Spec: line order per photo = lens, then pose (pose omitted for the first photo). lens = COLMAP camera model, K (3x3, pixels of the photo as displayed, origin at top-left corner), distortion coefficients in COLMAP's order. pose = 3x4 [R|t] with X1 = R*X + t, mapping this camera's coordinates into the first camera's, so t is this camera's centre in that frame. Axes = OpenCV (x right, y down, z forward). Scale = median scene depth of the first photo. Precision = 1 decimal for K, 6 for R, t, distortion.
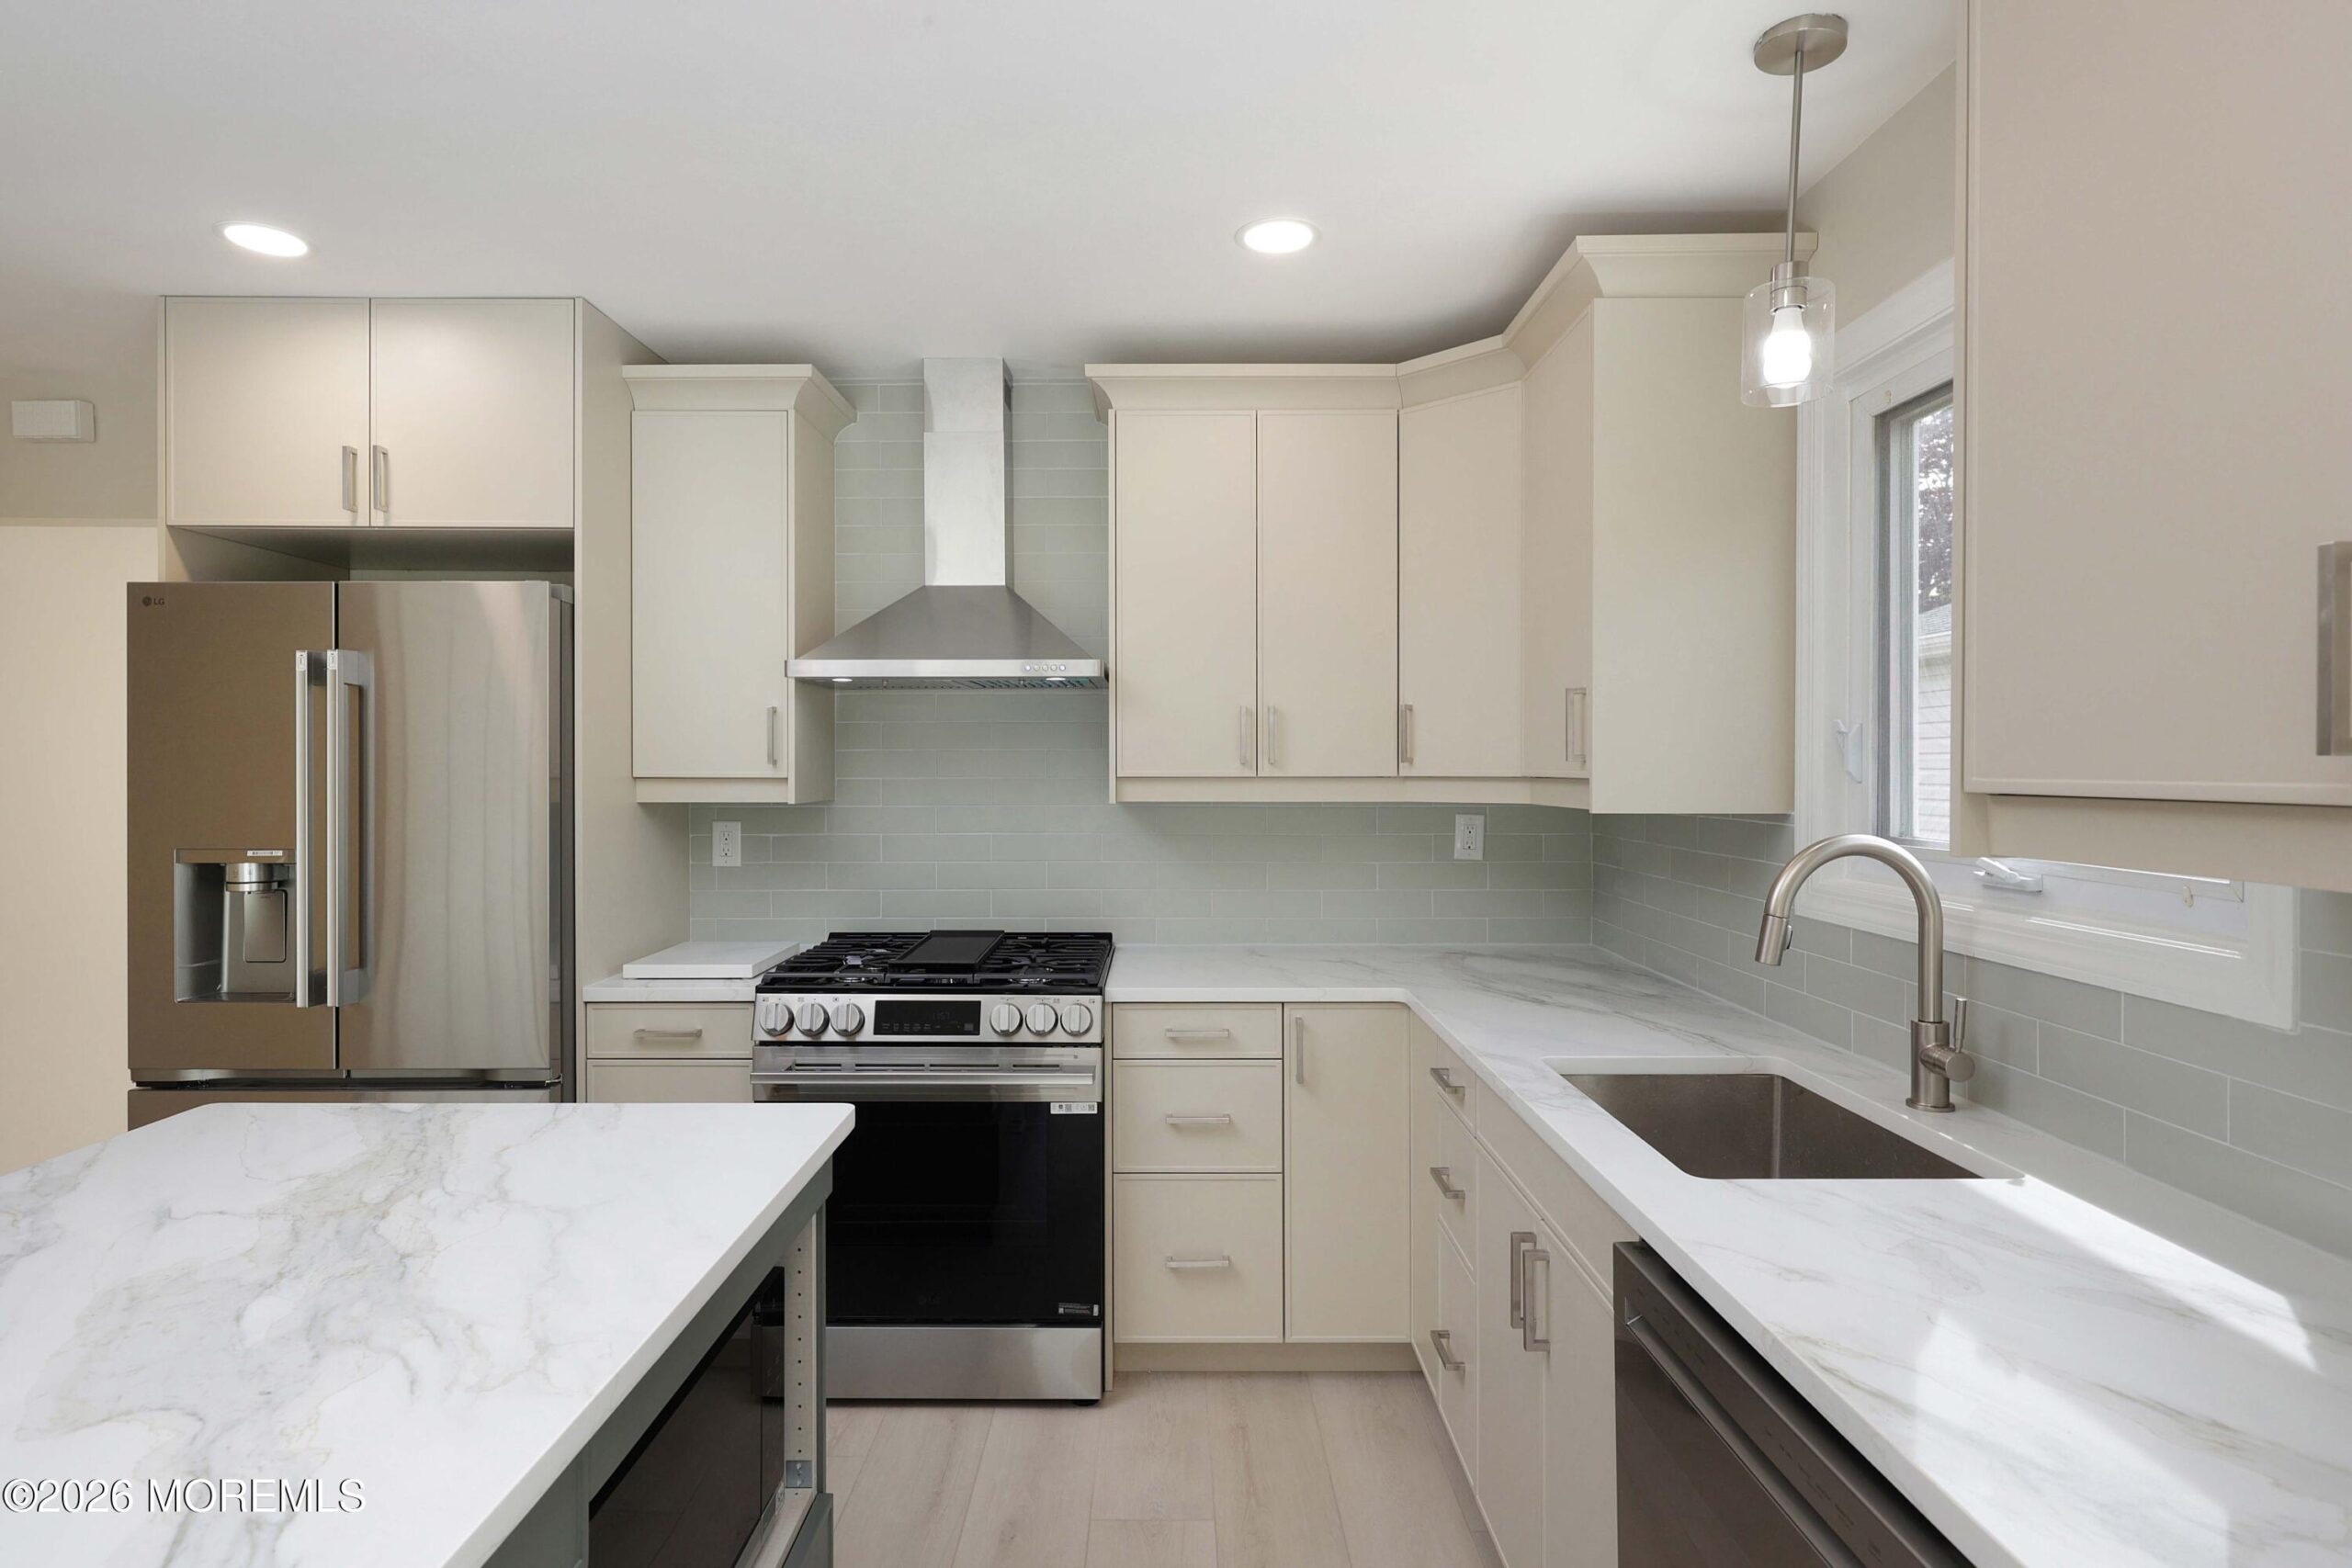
lens RADIAL K [[1254.9, 0, 1148.3], [0, 1254.9, 776.5], [0, 0, 1]] dist [0.000319, 0.000373]
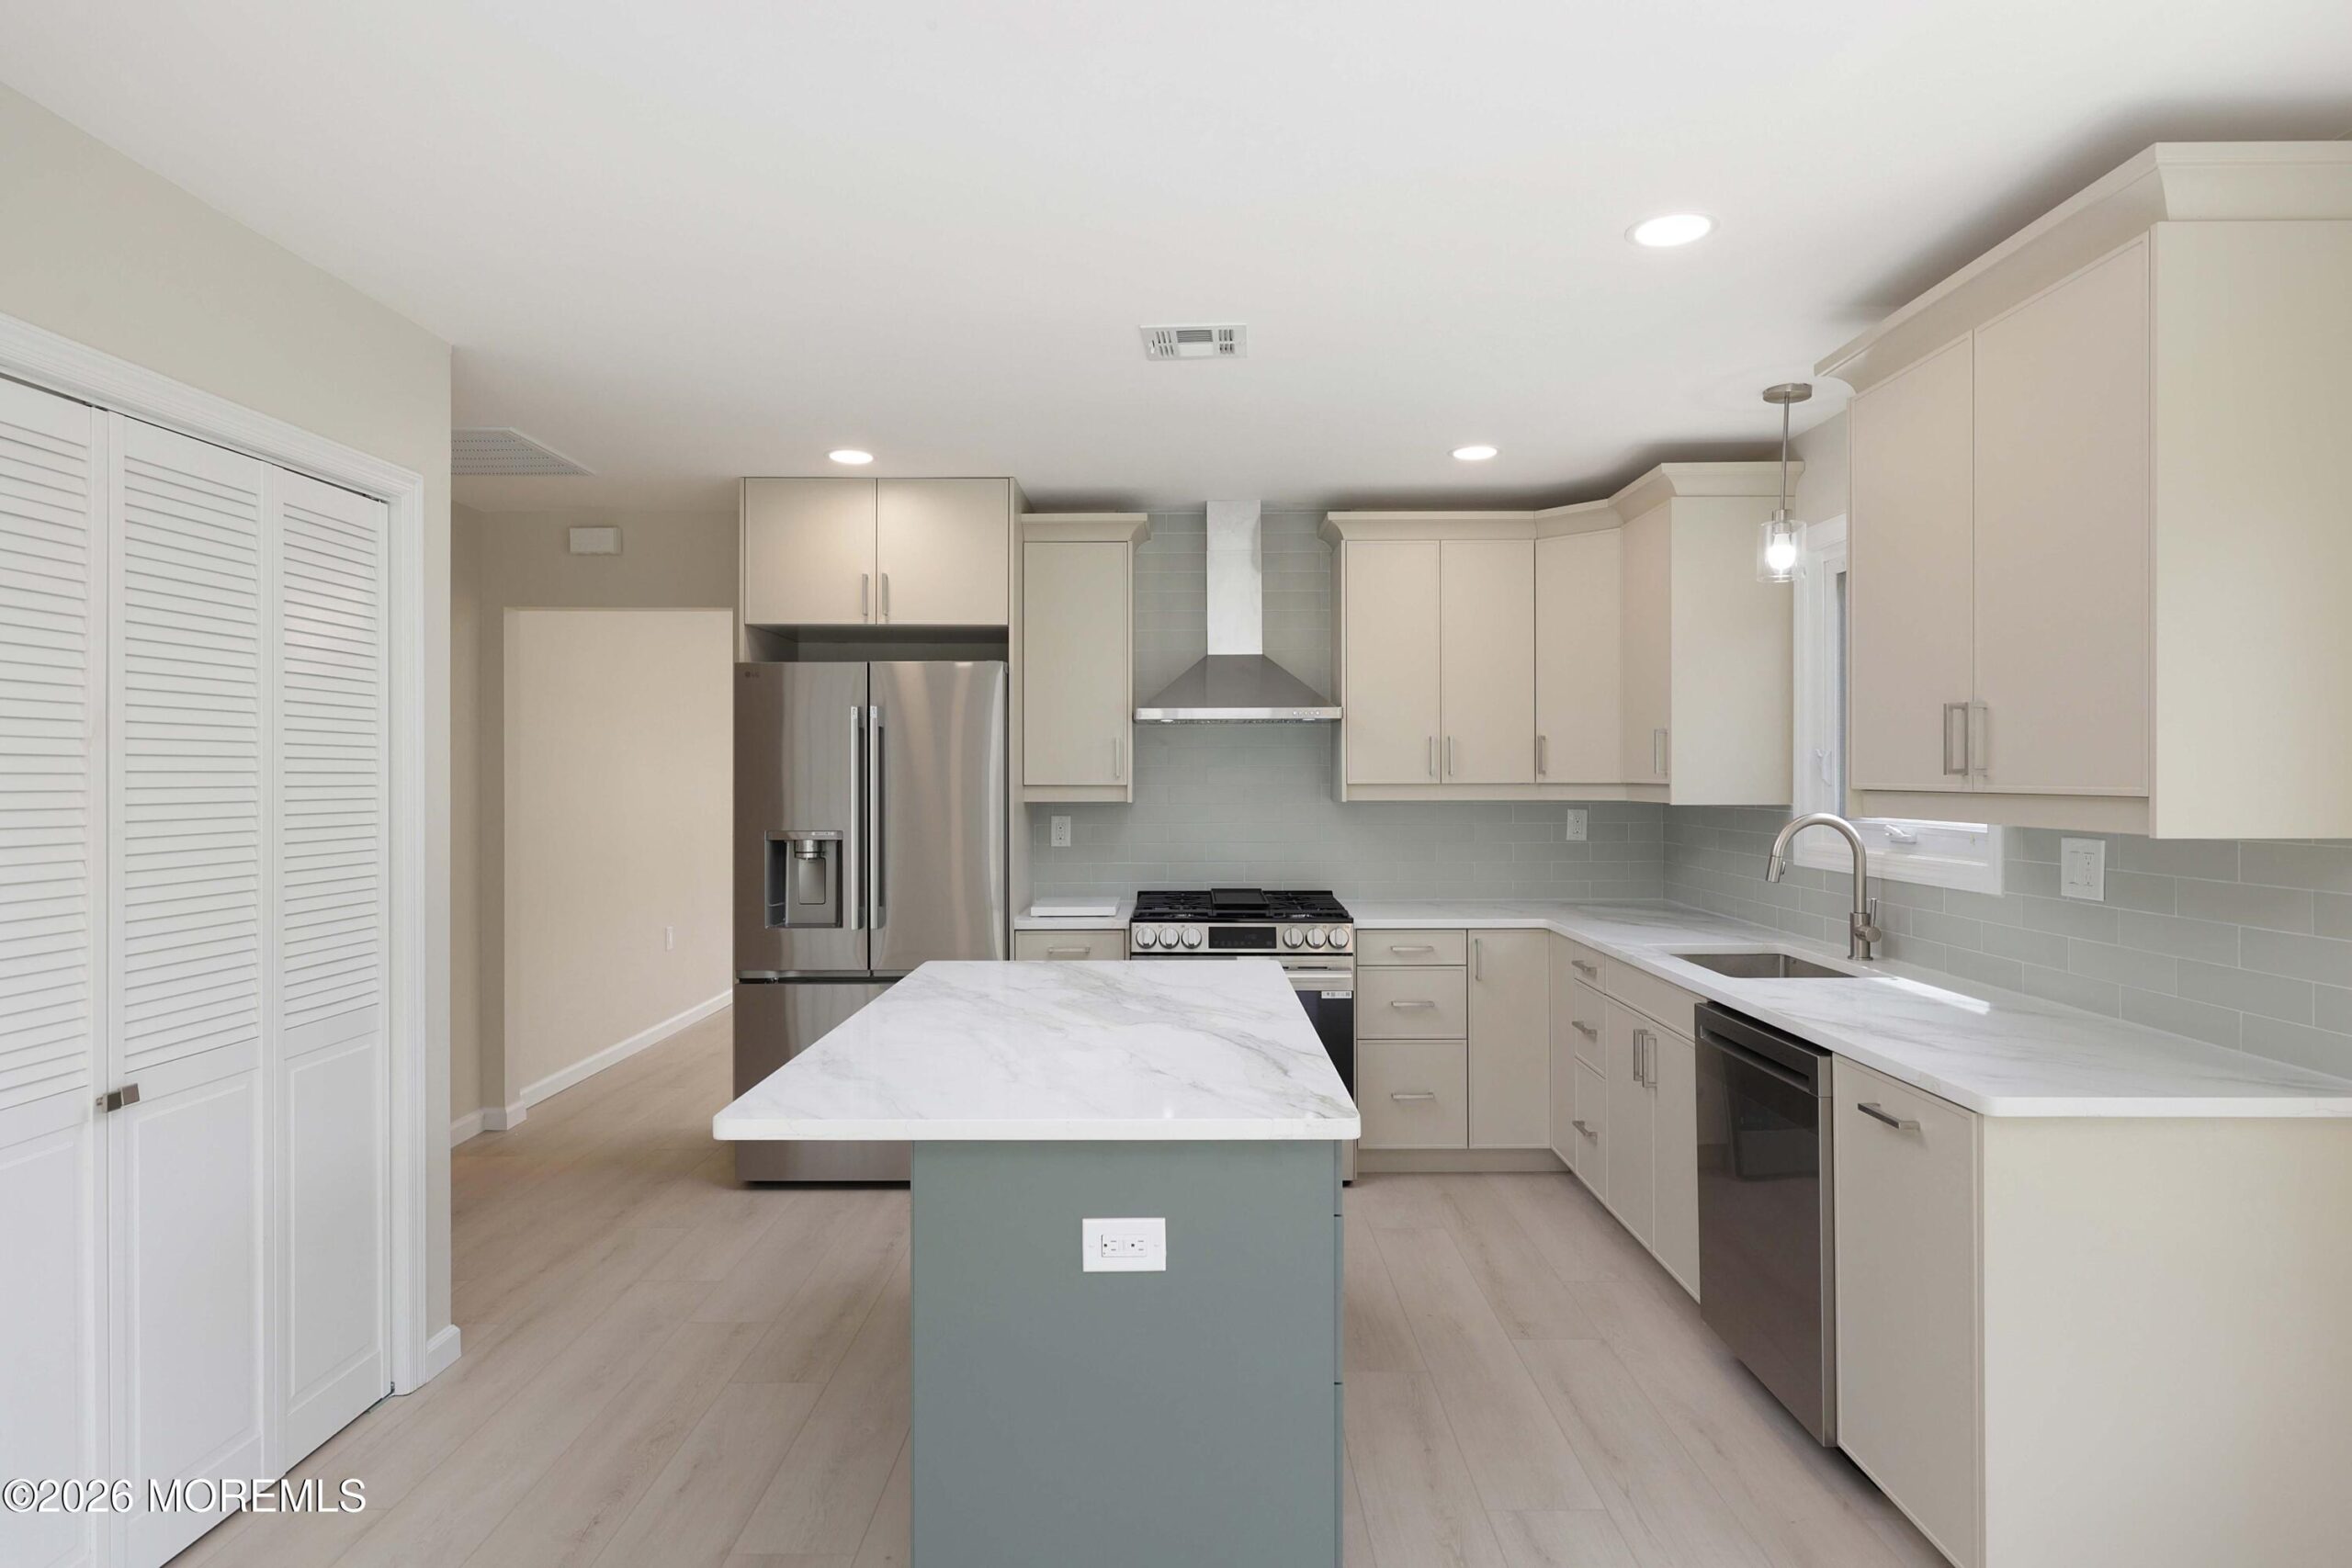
lens RADIAL K [[1282.7, 0, 1157.9], [0, 1282.7, 778.4], [0, 0, 1]] dist [0.000565, -0.000146]
pose [[0.999931, -0.003185, -0.011275, -0.256670], [0.003136, 0.999985, -0.004411, -0.000291], [0.011289, 0.004376, 0.999927, -0.591424]]
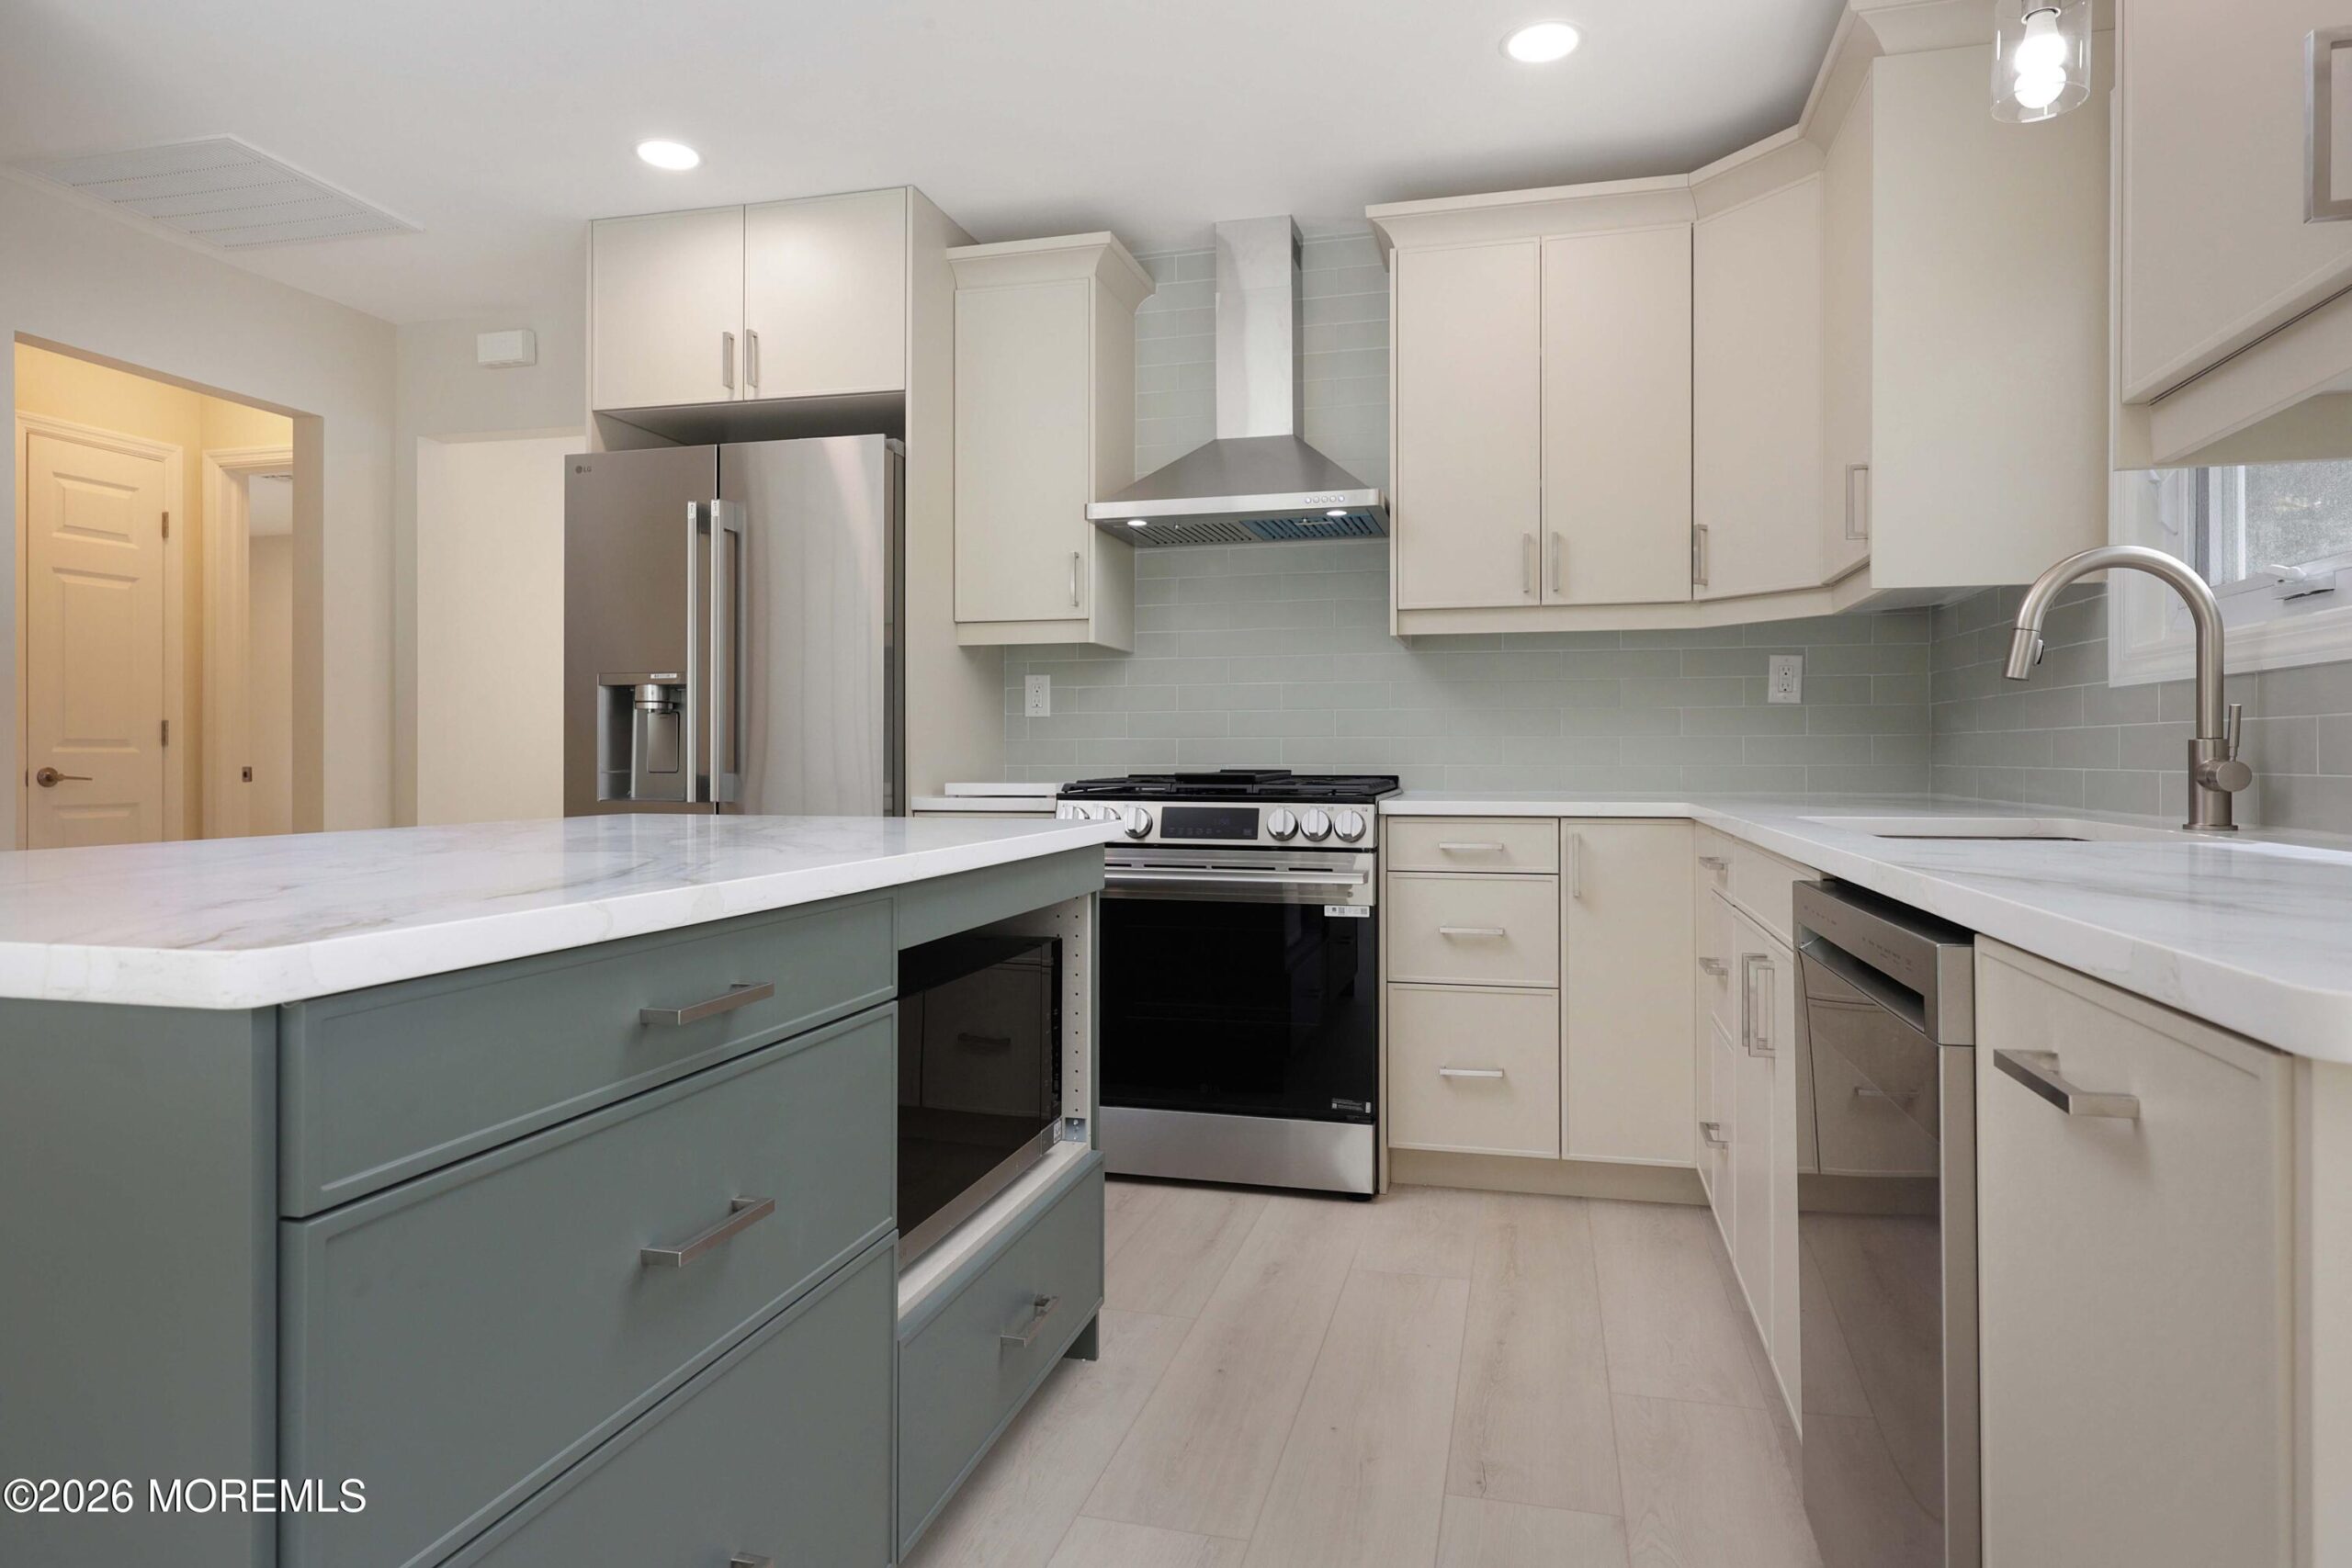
lens RADIAL K [[1363.5, 0, 1162.7], [0, 1363.5, 754.8], [0, 0, 1]] dist [0.002176, 0.000013]
pose [[0.969050, 0.000823, -0.246864, 0.069445], [-0.002416, 0.999978, -0.006154, 0.137893], [0.246854, 0.006560, 0.969031, -0.128656]]
